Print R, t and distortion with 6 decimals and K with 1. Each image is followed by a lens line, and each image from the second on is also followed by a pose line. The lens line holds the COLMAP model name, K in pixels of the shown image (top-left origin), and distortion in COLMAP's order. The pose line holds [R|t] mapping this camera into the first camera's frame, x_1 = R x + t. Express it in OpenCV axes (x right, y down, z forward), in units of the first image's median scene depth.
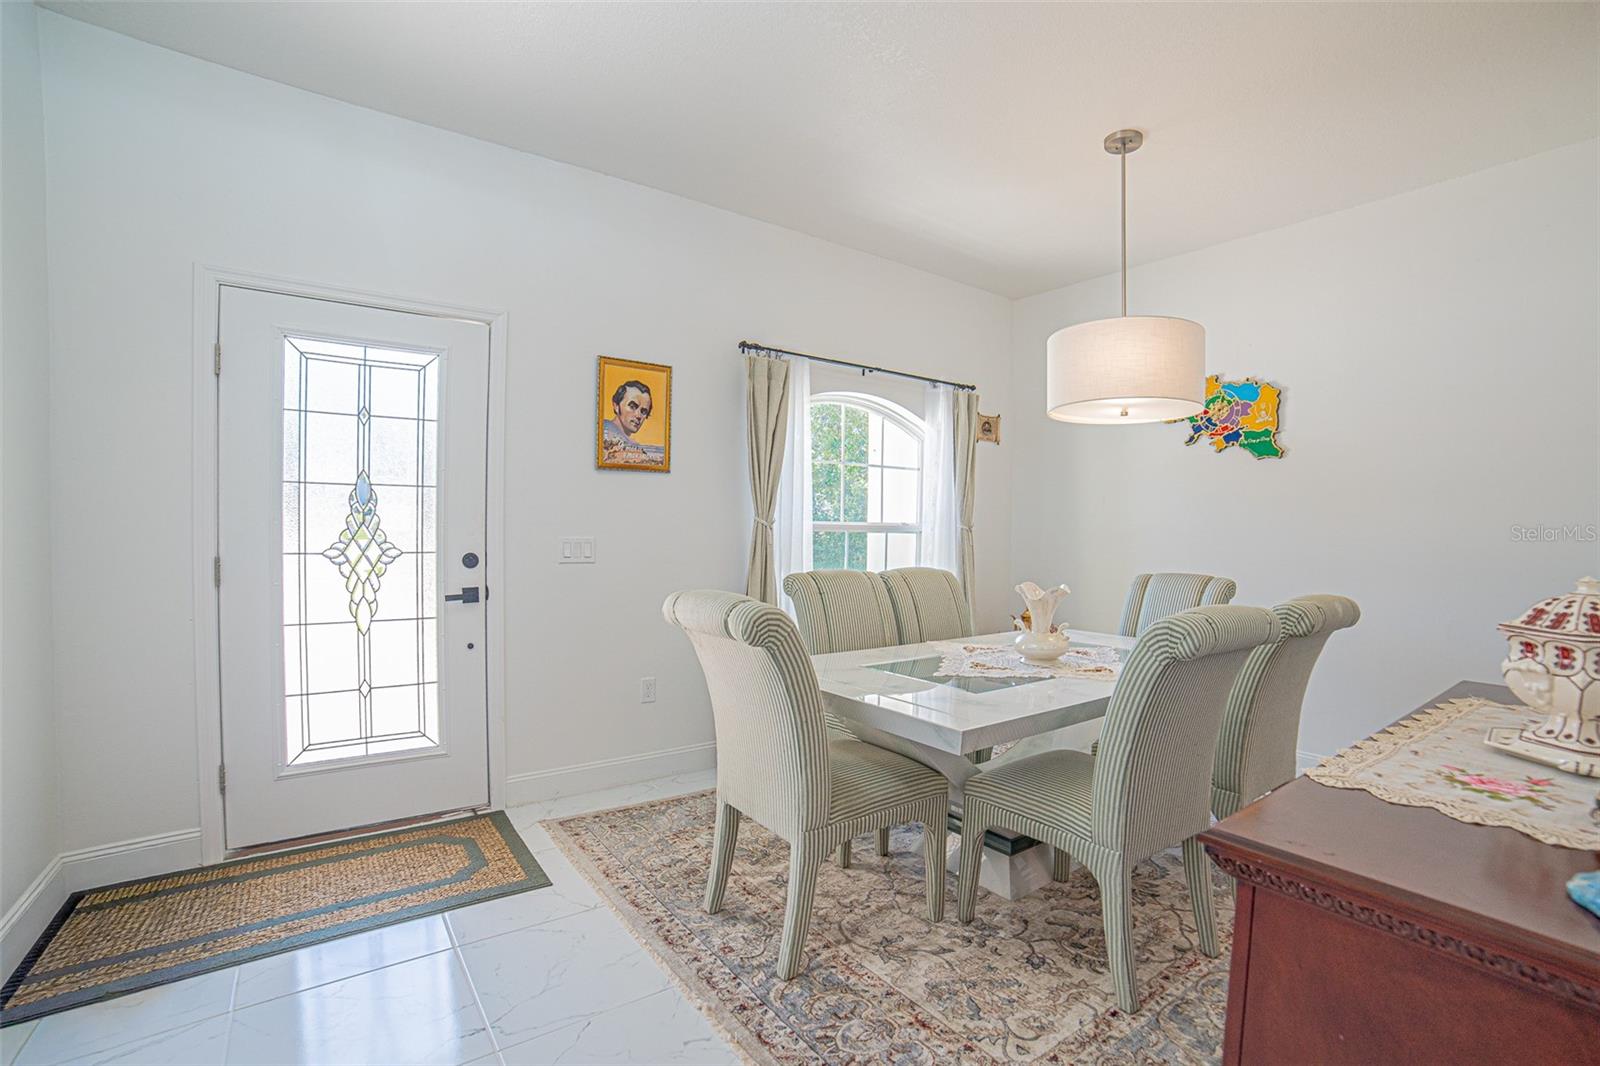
lens RADIAL K [[665.2, 0, 800.0], [0, 665.2, 533.0], [0, 0, 1]] dist [-0.100478, 0.035193]
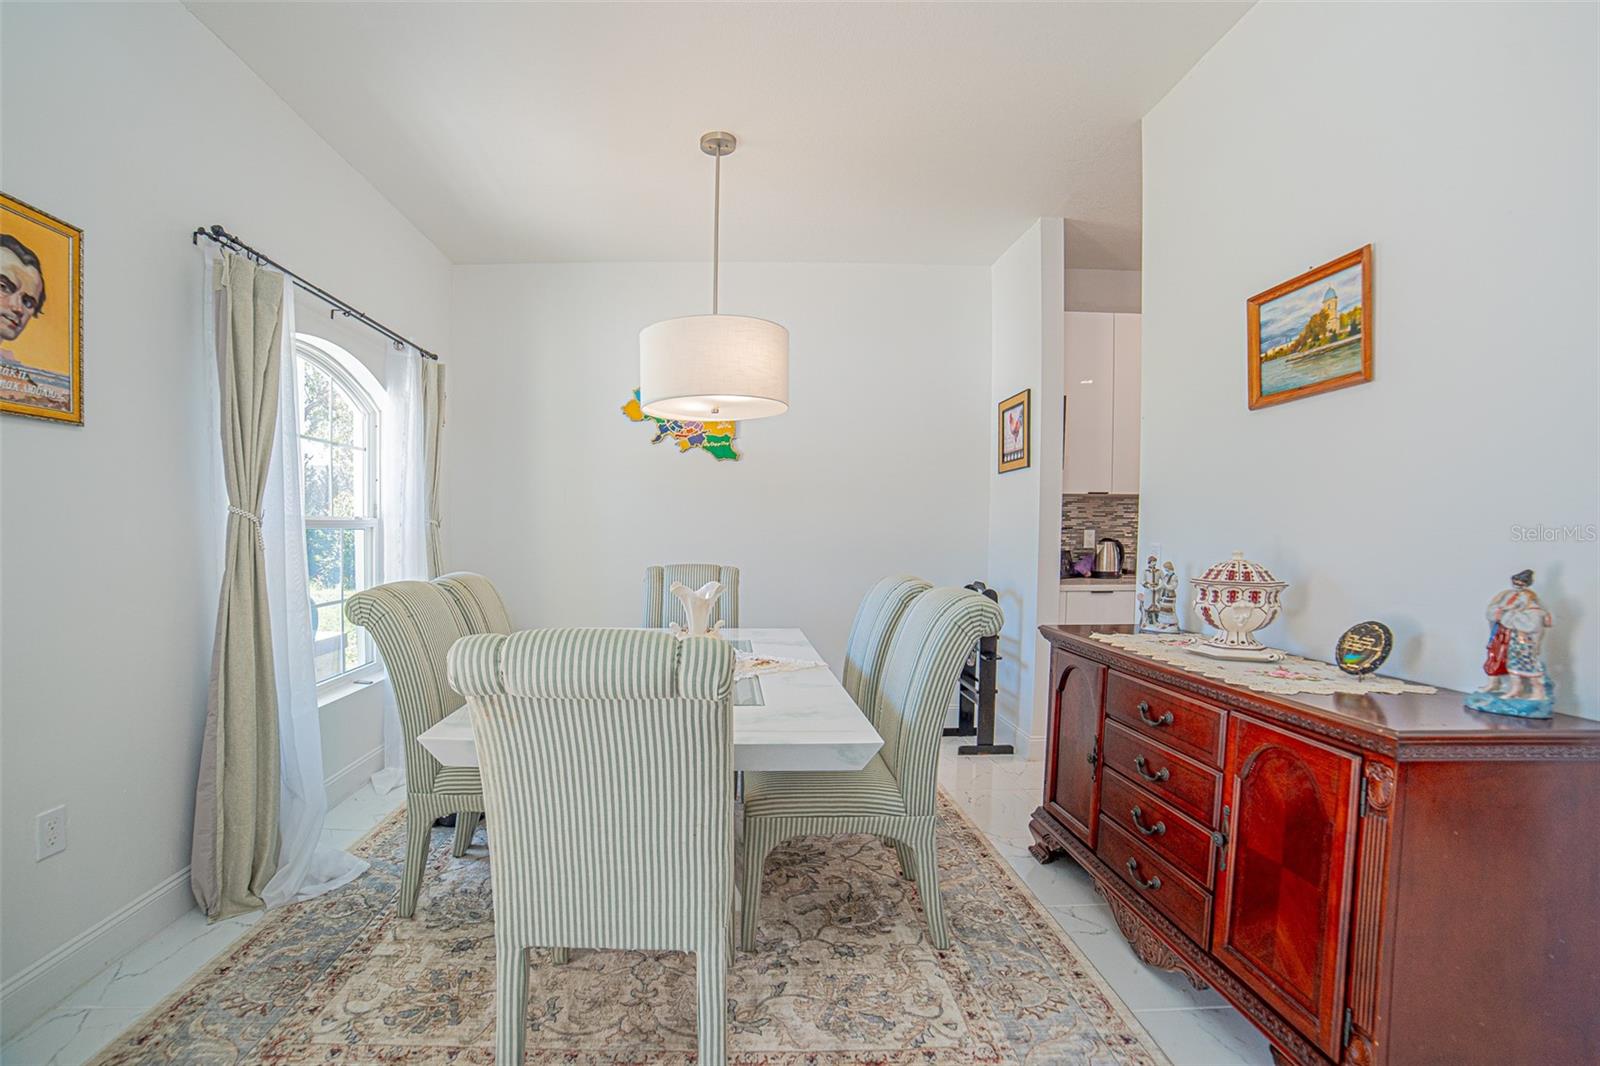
lens RADIAL K [[676.8, 0, 799.8], [0, 676.8, 543.1], [0, 0, 1]] dist [-0.069447, 0.018253]
pose [[0.621208, -0.029487, 0.783091, -0.252236], [0.009631, 0.999504, 0.029997, -0.004272], [-0.783586, -0.011093, 0.621184, 0.213711]]
